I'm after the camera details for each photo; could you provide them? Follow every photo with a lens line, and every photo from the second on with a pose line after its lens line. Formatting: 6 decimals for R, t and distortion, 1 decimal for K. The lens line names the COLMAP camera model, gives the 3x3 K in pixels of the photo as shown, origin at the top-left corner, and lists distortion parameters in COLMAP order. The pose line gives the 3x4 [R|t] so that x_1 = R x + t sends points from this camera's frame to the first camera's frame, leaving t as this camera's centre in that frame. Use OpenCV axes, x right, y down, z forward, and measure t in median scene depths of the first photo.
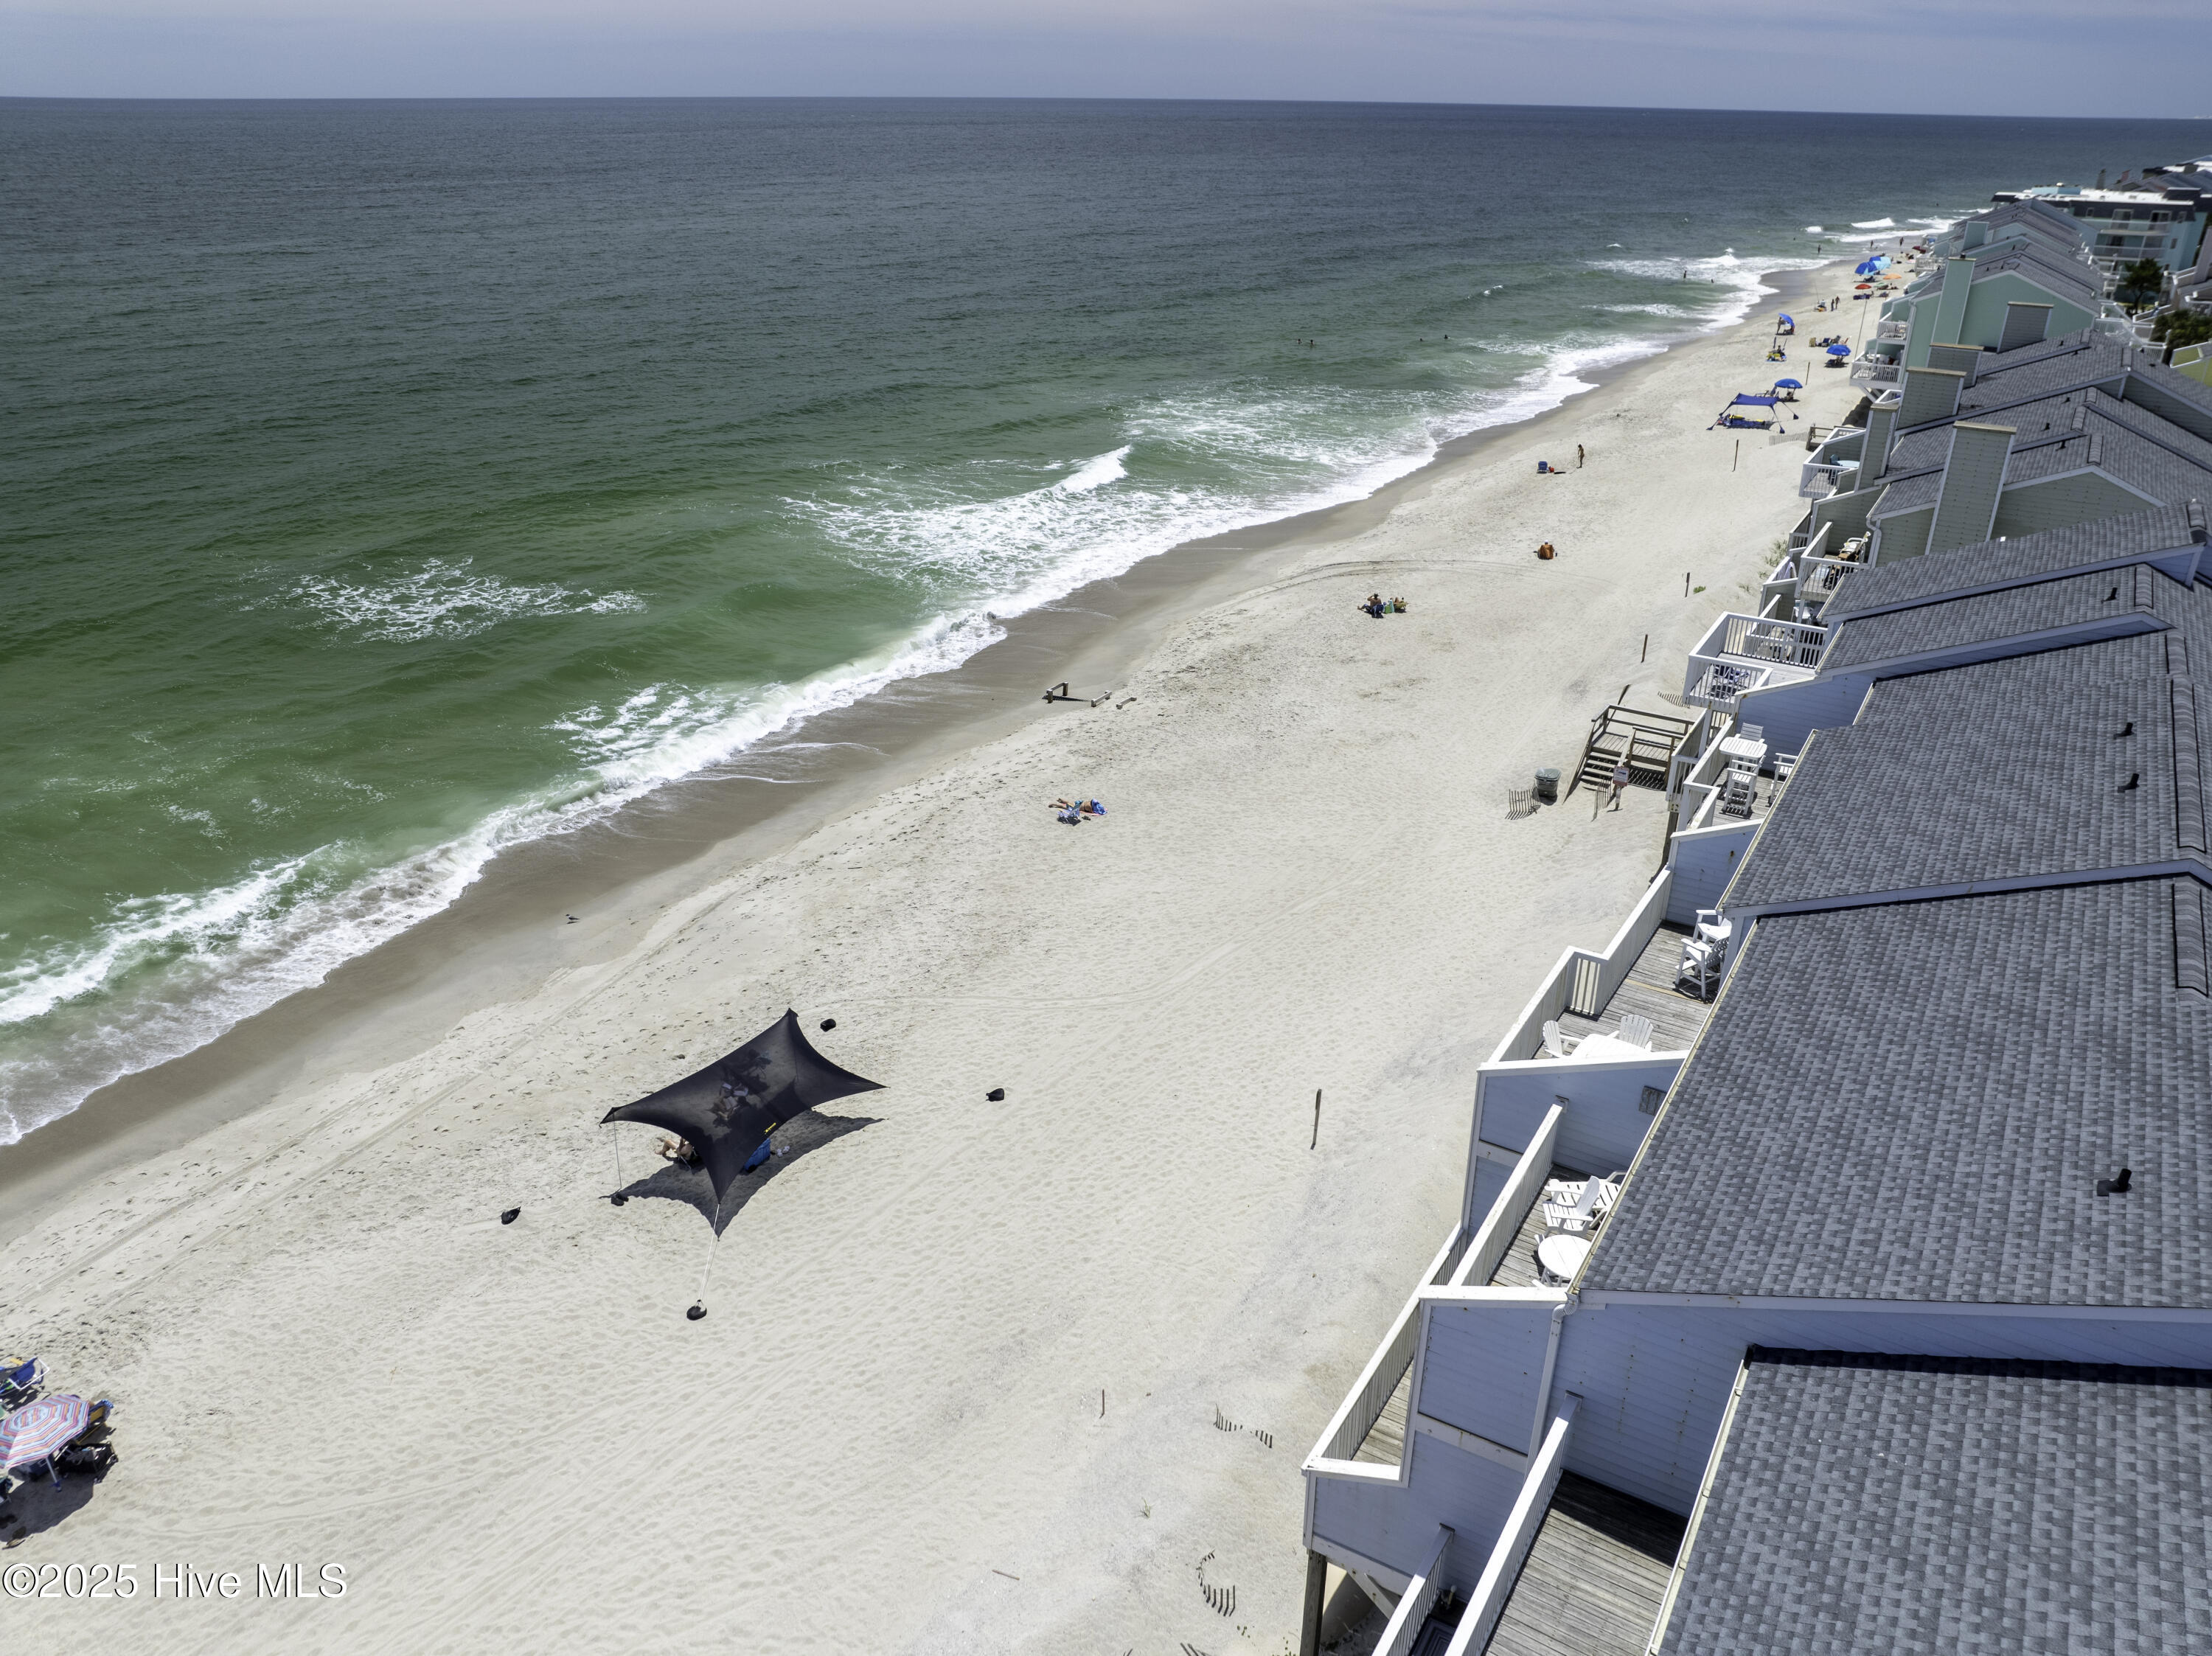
lens RADIAL K [[1571.7, 0, 1106.9], [0, 1571.7, 824.1], [0, 0, 1]] dist [-0.053737, 0.020175]
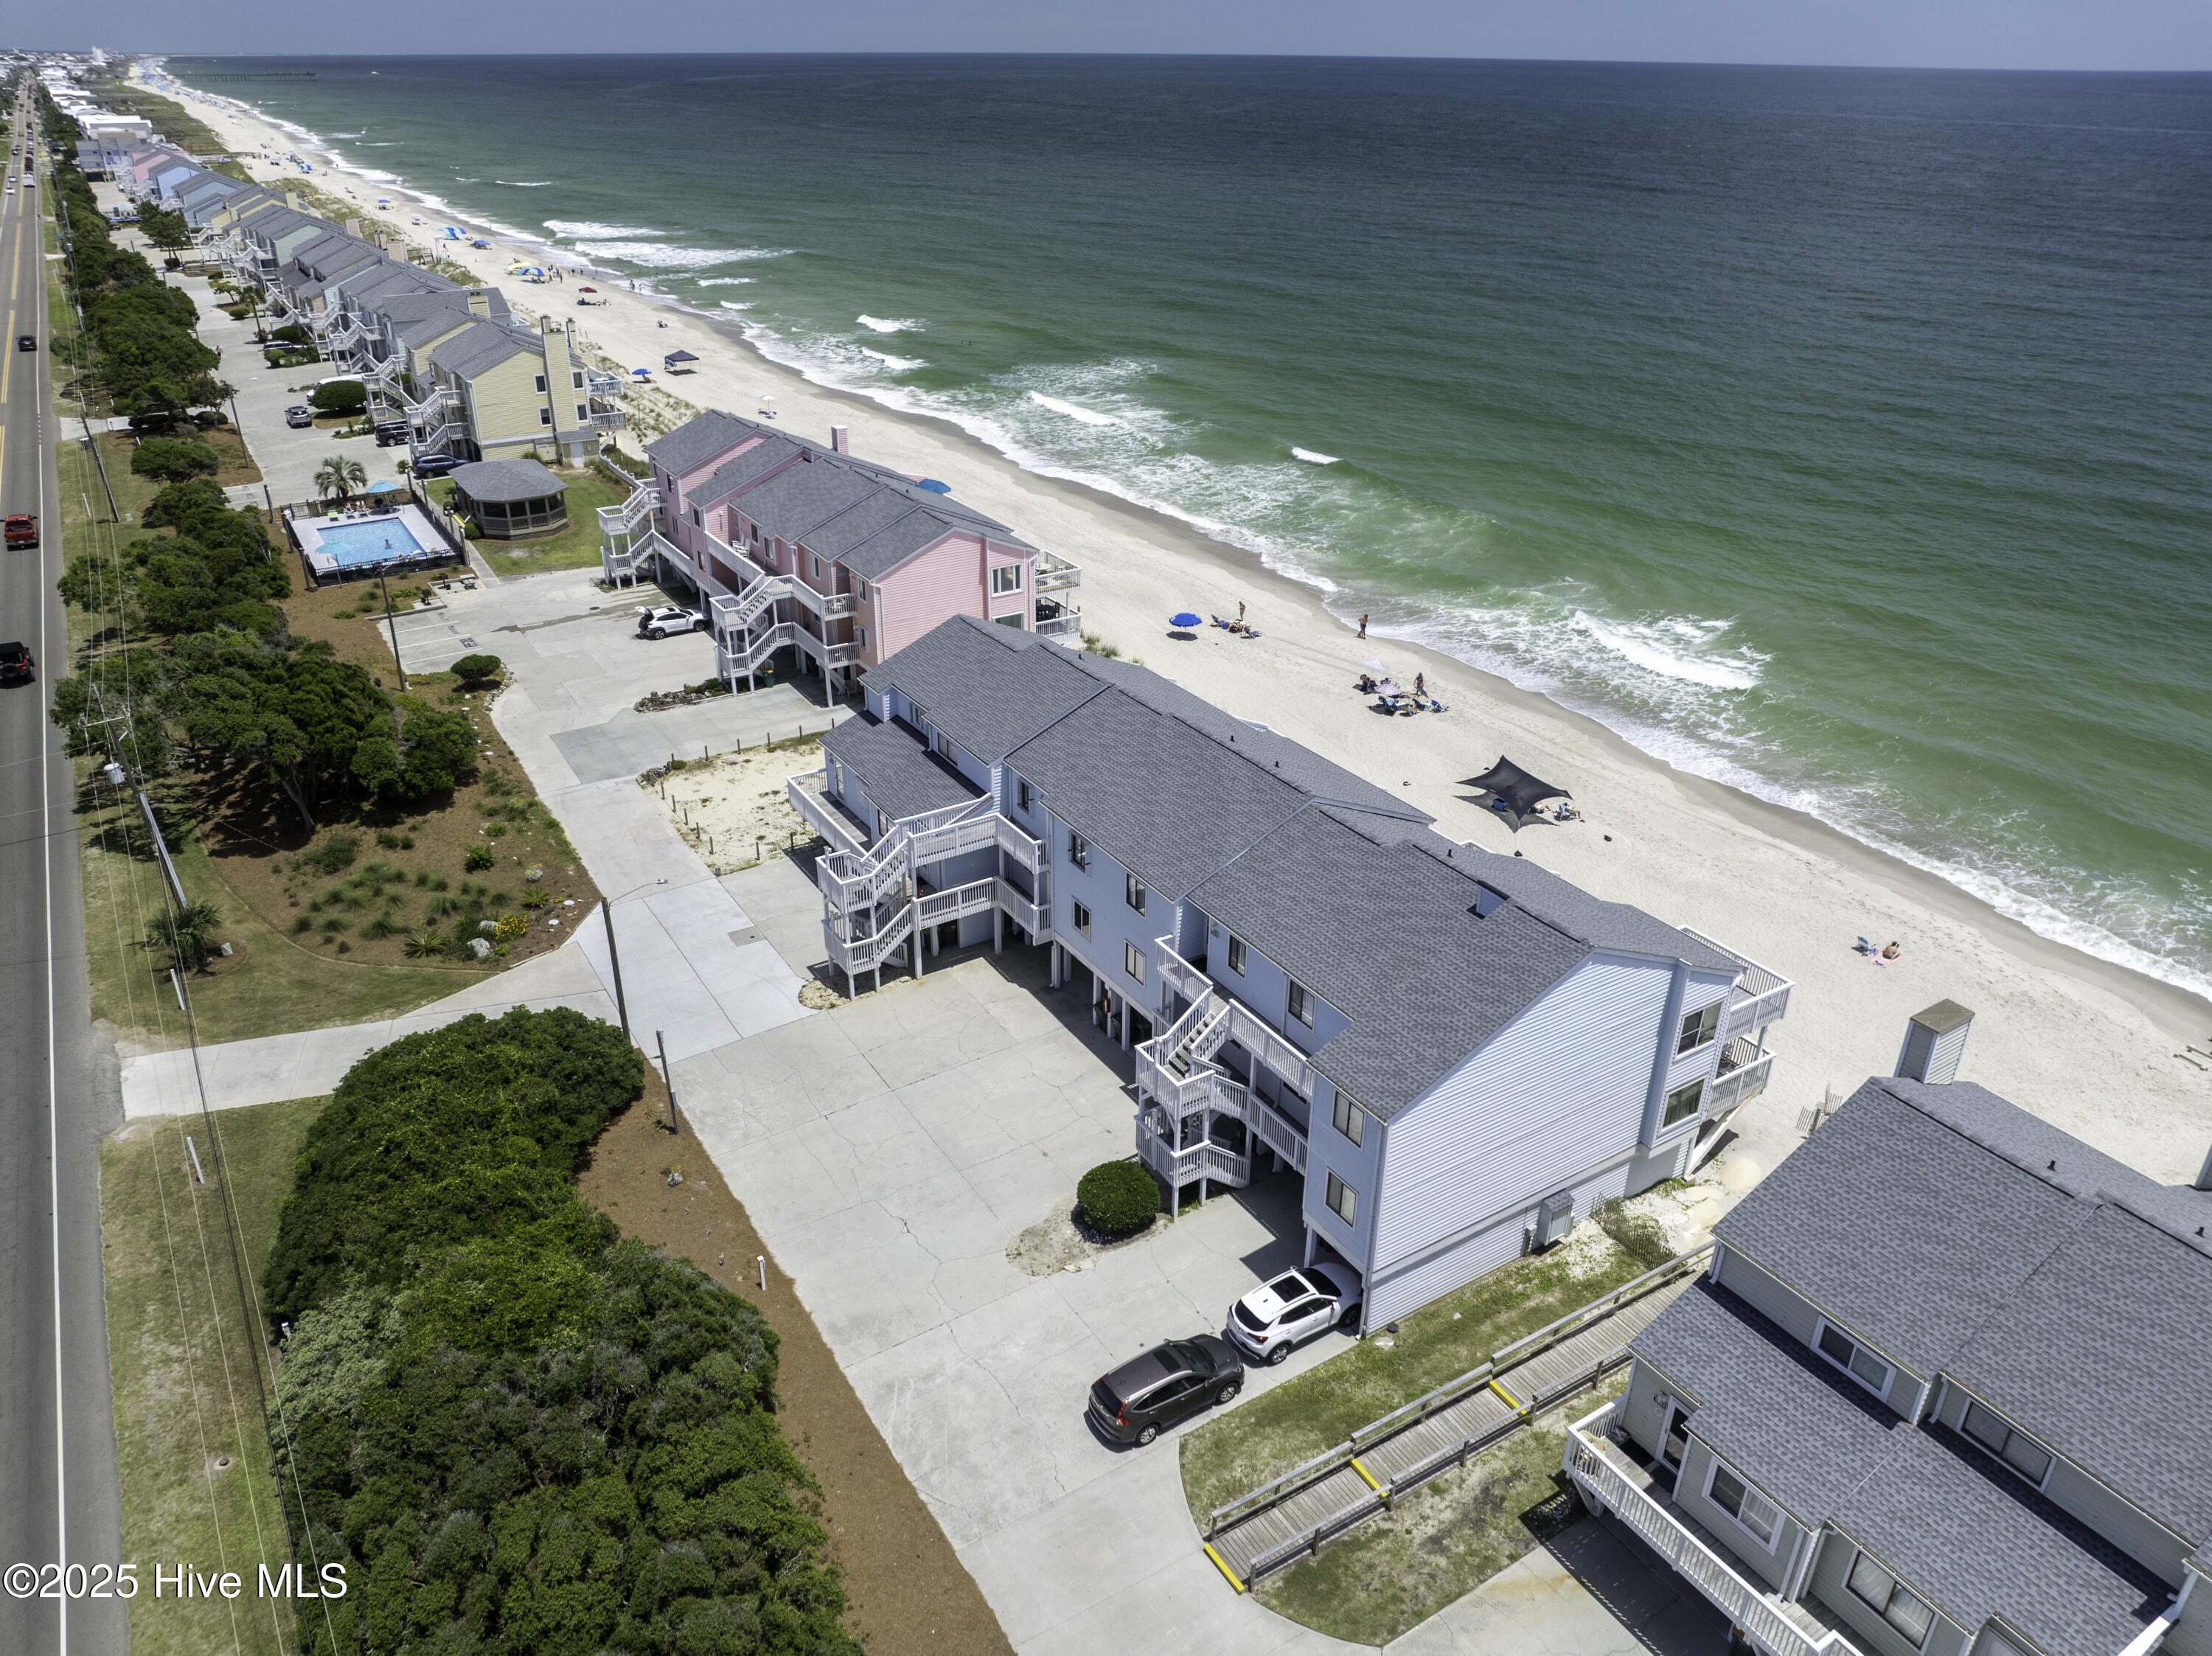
lens RADIAL K [[1571.7, 0, 1100.1], [0, 1571.7, 809.1], [0, 0, 1]] dist [-0.053737, 0.020175]
pose [[-0.447435, 0.384878, -0.807261, 1.800392], [-0.389049, 0.729002, 0.563202, -0.812607], [0.805260, 0.566060, -0.176445, 0.852651]]
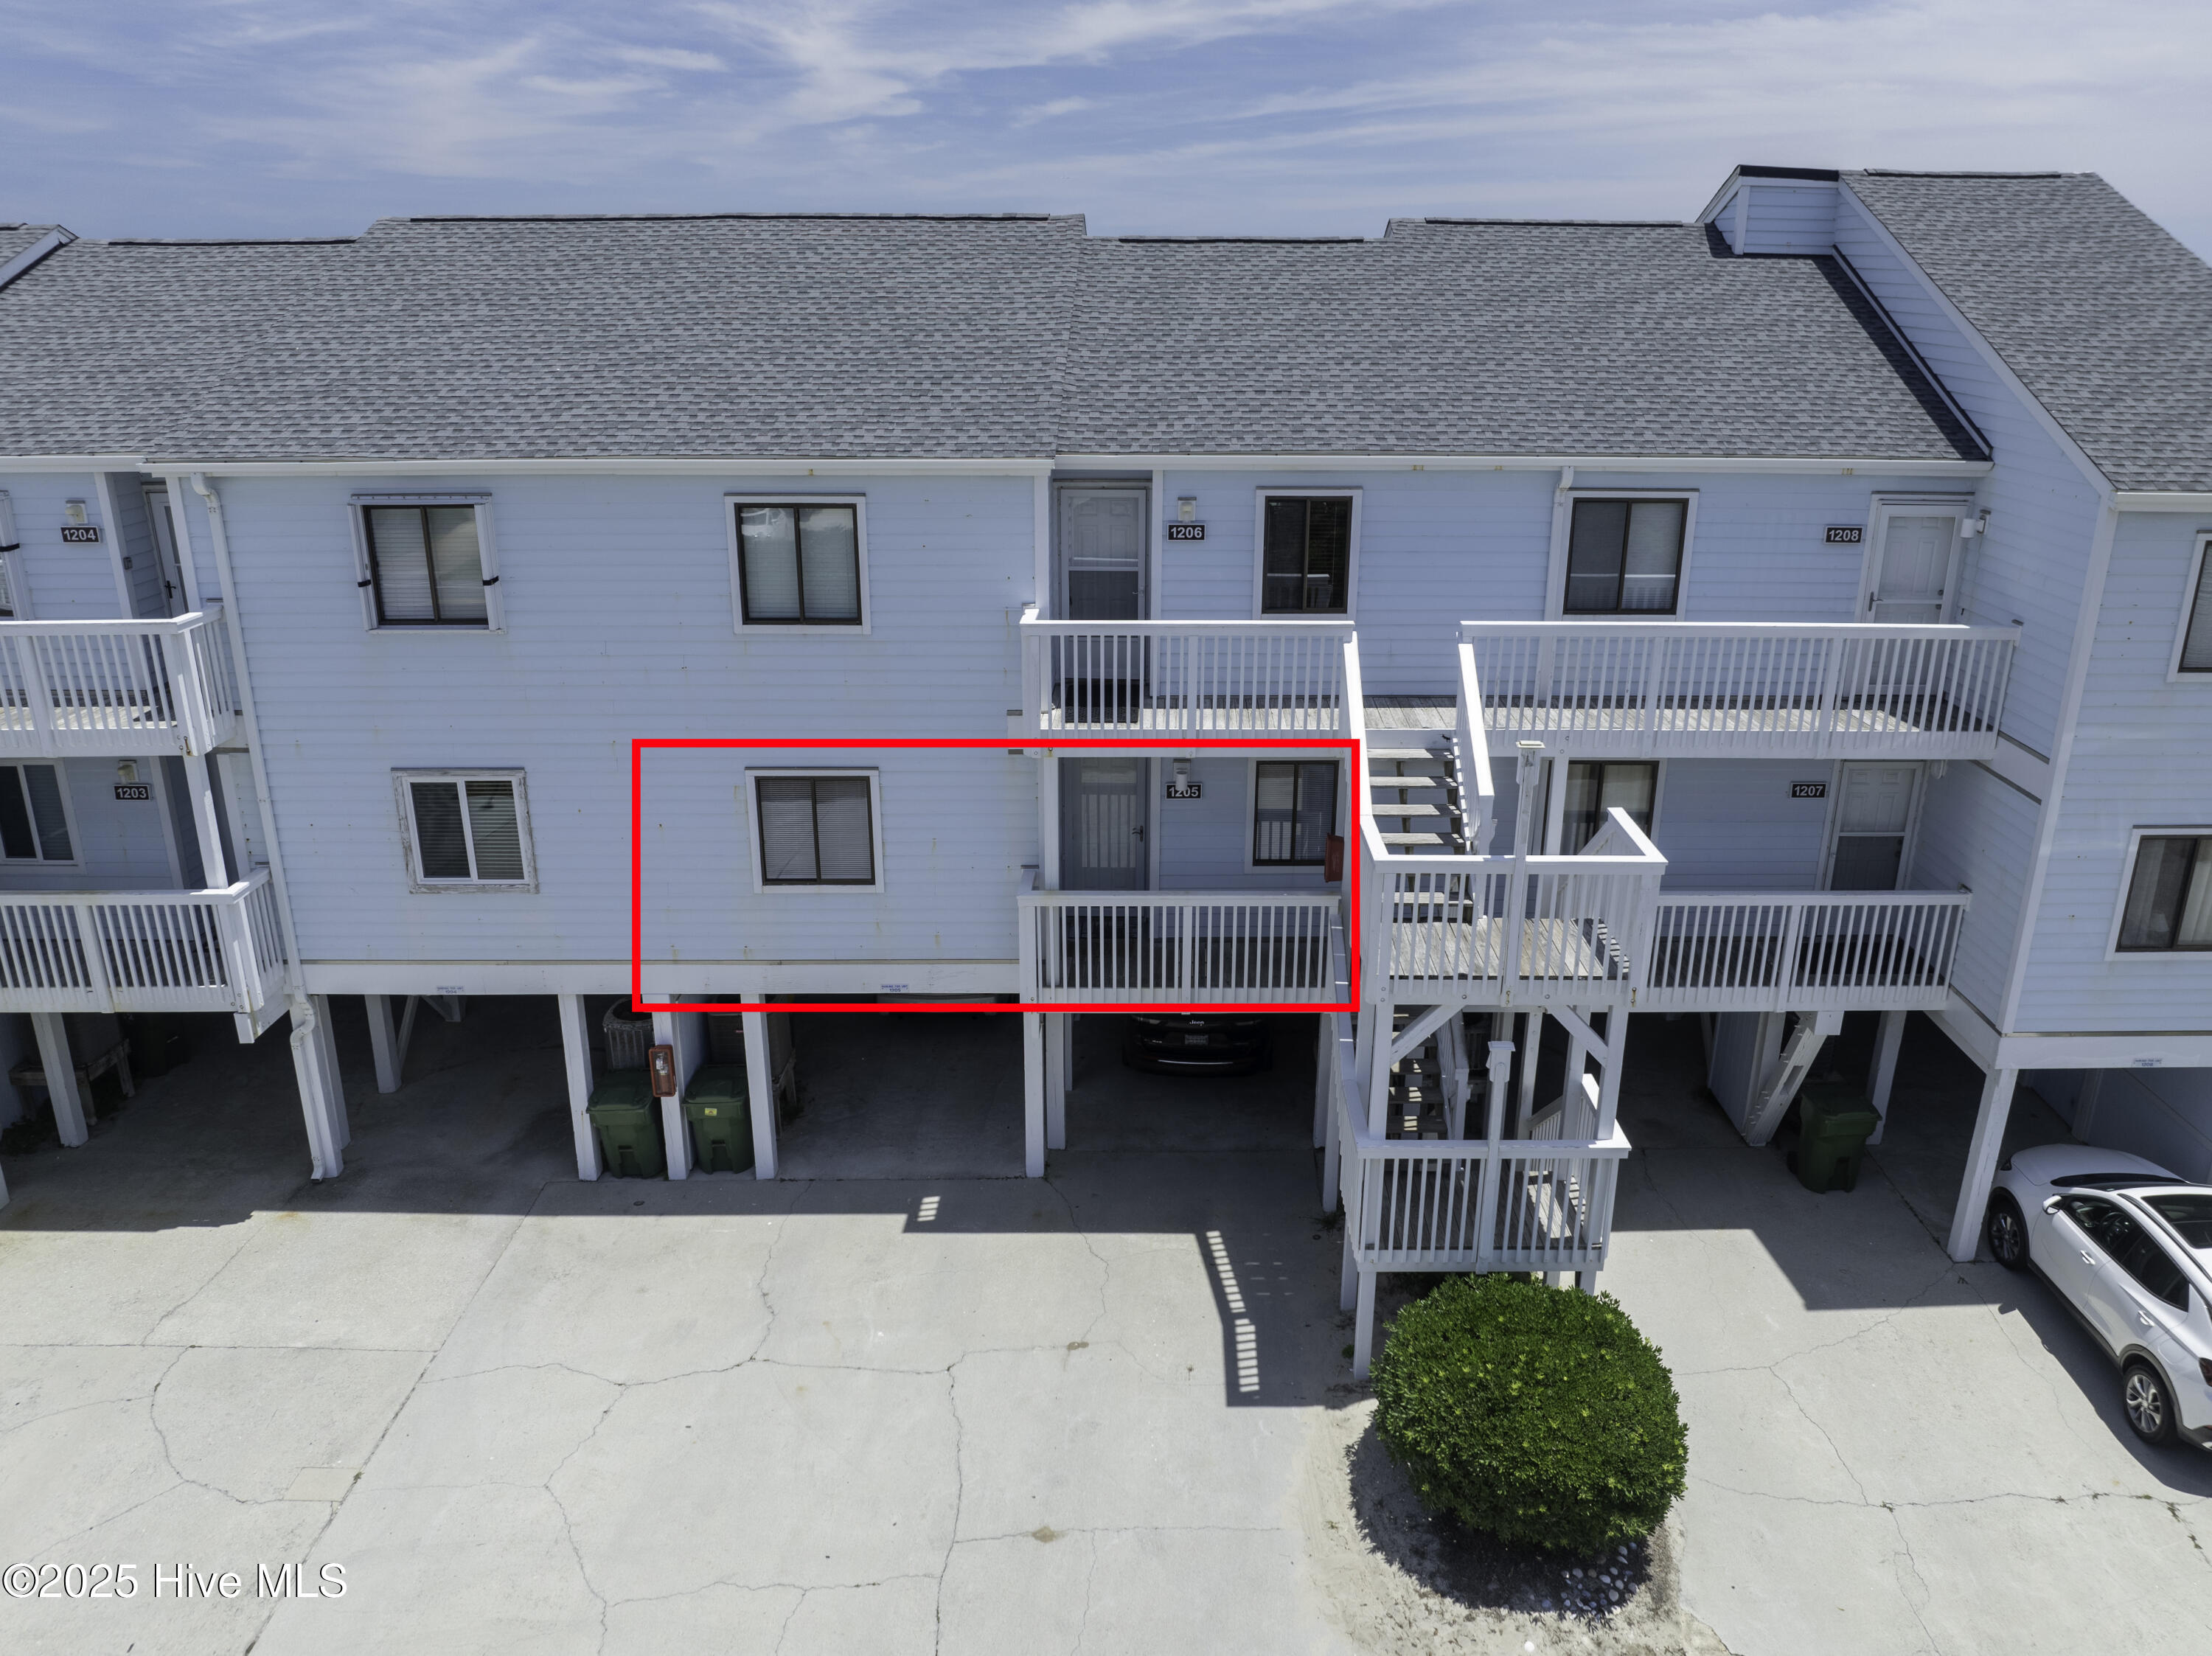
lens RADIAL K [[1571.7, 0, 1210.1], [0, 1571.7, 879.9], [0, 0, 1]] dist [-0.053737, 0.020175]
pose [[0.537412, 0.298937, -0.788559, 1.036957], [-0.360737, 0.926687, 0.105454, 0.063627], [0.762271, 0.227790, 0.605850, 0.514205]]
